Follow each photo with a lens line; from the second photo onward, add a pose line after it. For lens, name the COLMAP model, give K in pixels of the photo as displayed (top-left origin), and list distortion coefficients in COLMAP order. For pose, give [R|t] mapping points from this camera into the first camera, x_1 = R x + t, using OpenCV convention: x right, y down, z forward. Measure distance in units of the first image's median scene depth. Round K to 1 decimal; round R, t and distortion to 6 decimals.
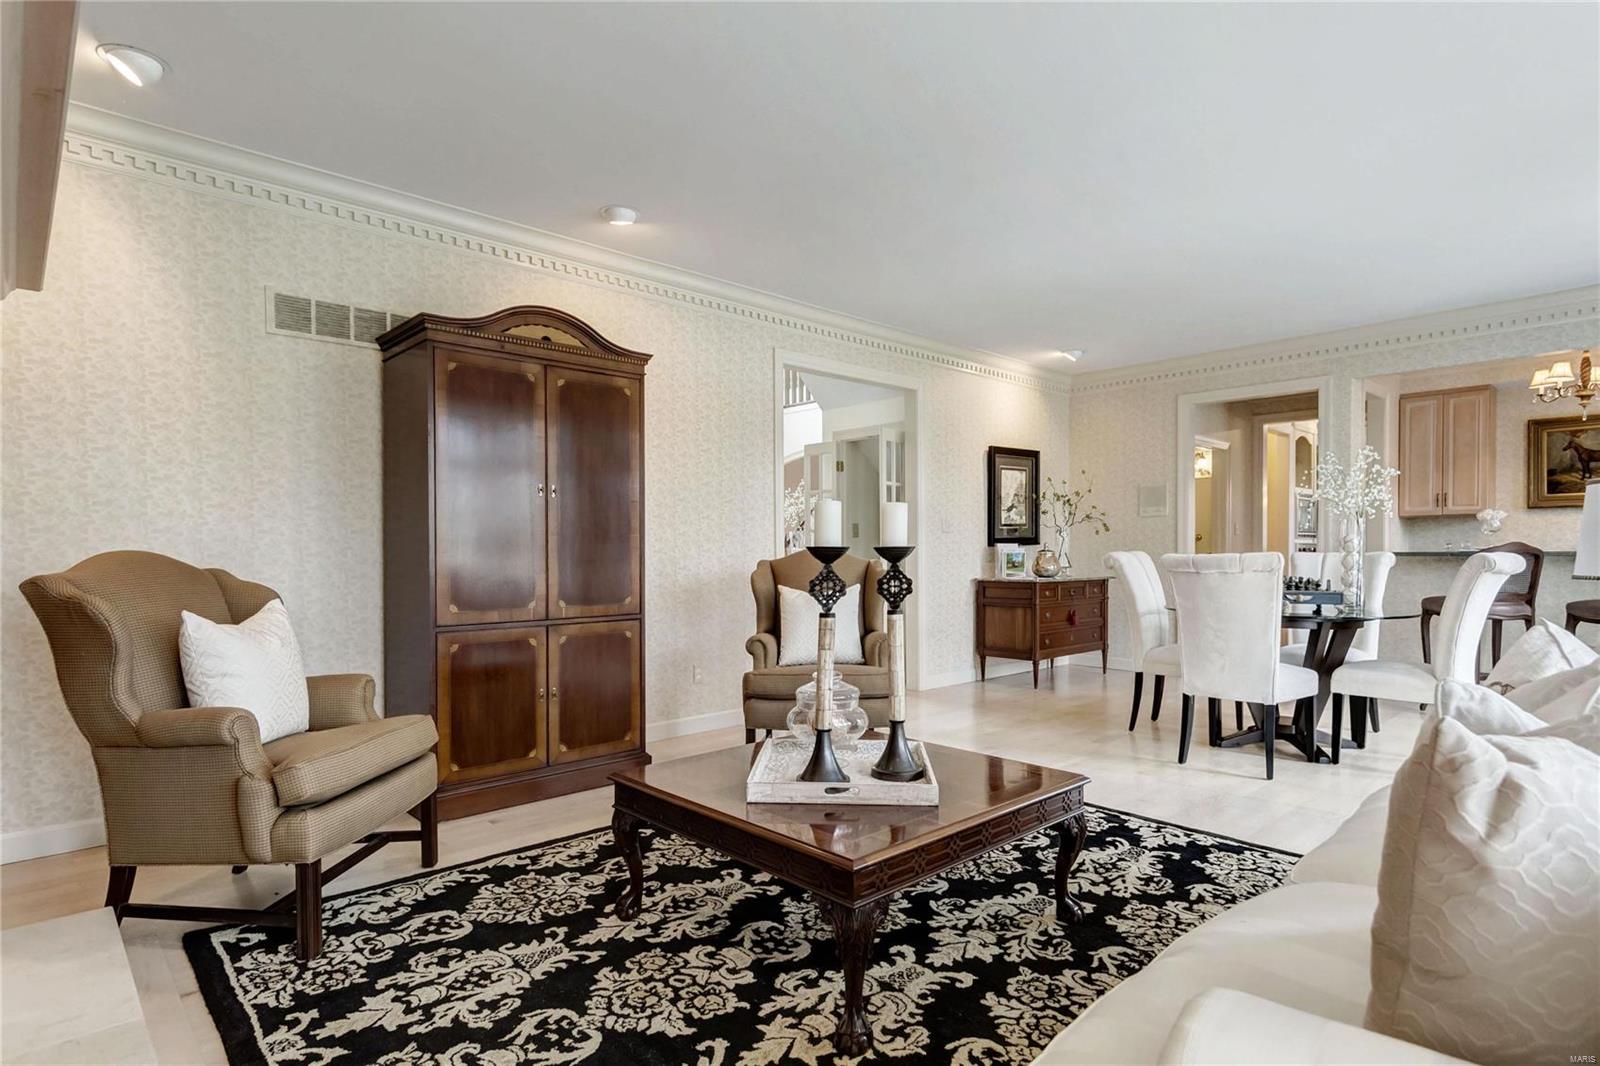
lens RADIAL K [[852.8, 0, 788.7], [0, 852.8, 558.4], [0, 0, 1]] dist [0.013411, -0.005301]
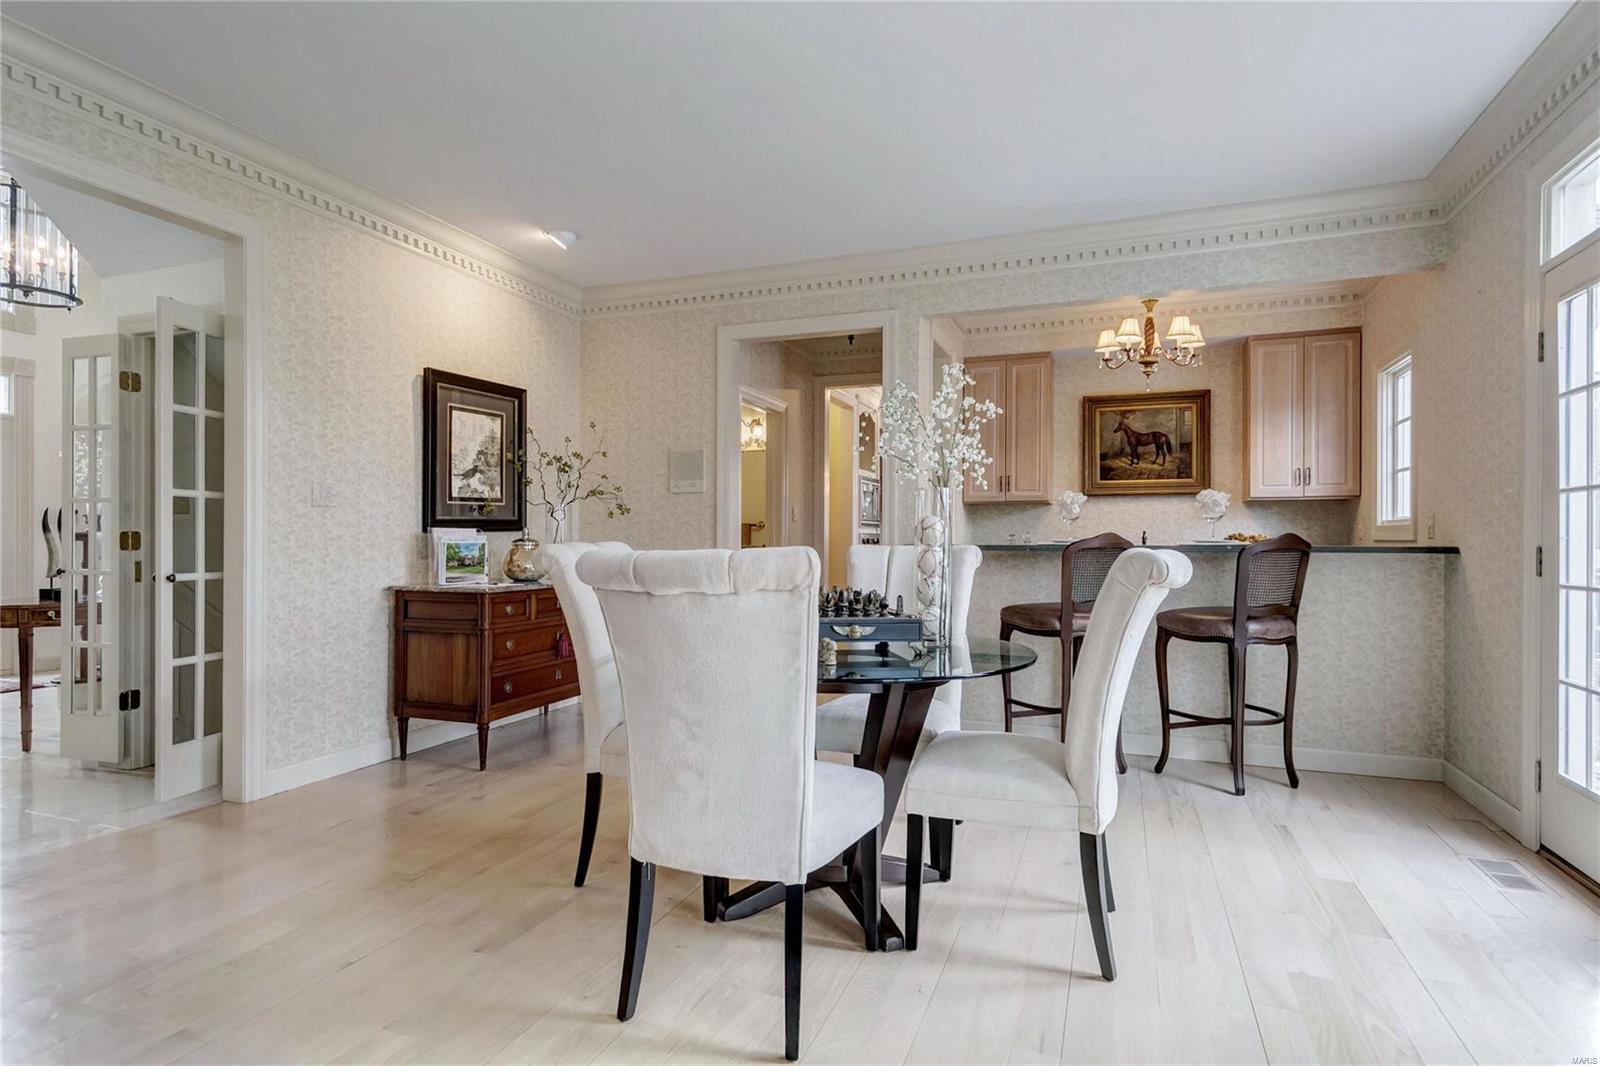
lens RADIAL K [[852.8, 0, 800.2], [0, 852.8, 538.5], [0, 0, 1]] dist [0.013411, -0.005301]
pose [[0.896061, 0.007530, 0.443867, 0.216048], [-0.002763, 0.999931, -0.011387, -0.003799], [-0.443922, 0.008977, 0.896020, 0.352386]]
